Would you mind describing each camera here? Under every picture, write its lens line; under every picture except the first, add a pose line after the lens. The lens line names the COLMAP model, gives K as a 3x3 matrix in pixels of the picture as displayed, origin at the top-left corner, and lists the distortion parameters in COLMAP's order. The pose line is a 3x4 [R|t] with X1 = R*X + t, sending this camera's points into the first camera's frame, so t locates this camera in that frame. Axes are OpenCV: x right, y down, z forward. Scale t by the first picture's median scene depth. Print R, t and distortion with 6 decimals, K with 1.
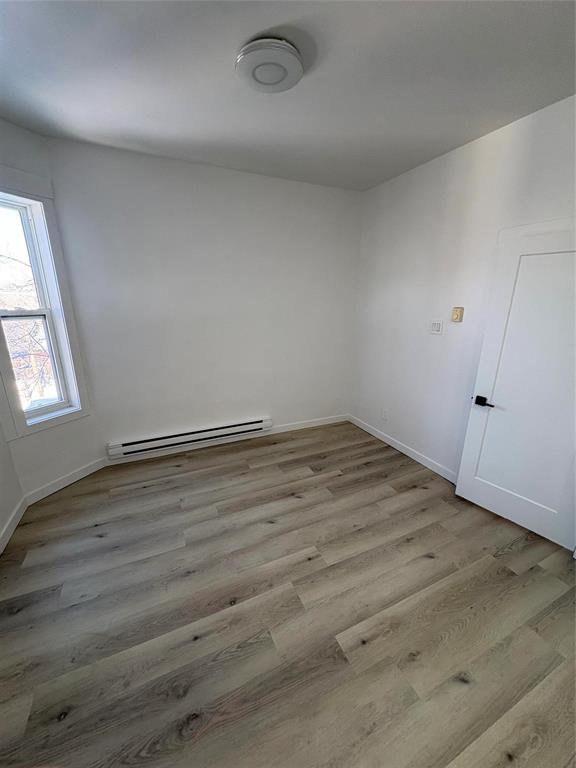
lens RADIAL K [[305.4, 0, 288.7], [0, 305.4, 384.9], [0, 0, 1]] dist [0.002143, 0.000115]
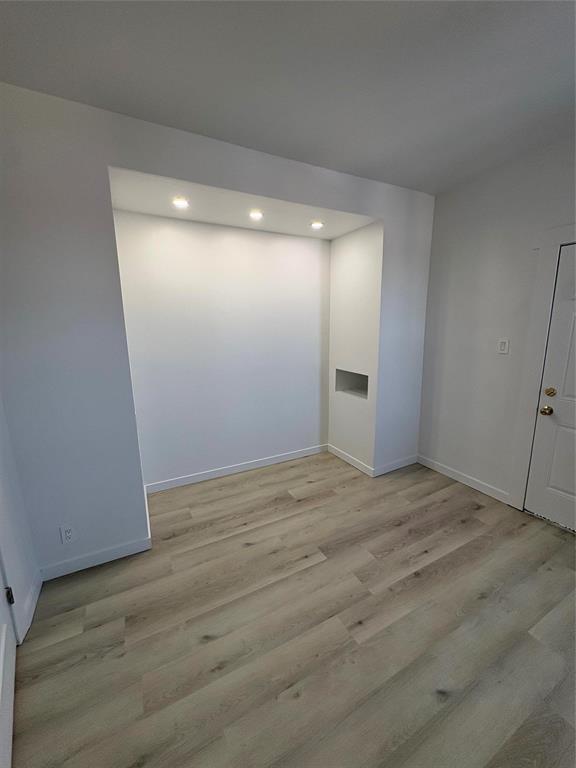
lens RADIAL K [[305.4, 0, 287.6], [0, 305.4, 381.8], [0, 0, 1]] dist [0.002143, 0.000115]
pose [[-0.999039, 0.016795, -0.040488, 0.305399], [-0.002899, 0.896345, 0.443347, -0.398698], [0.043737, 0.443038, -0.895435, 1.547639]]
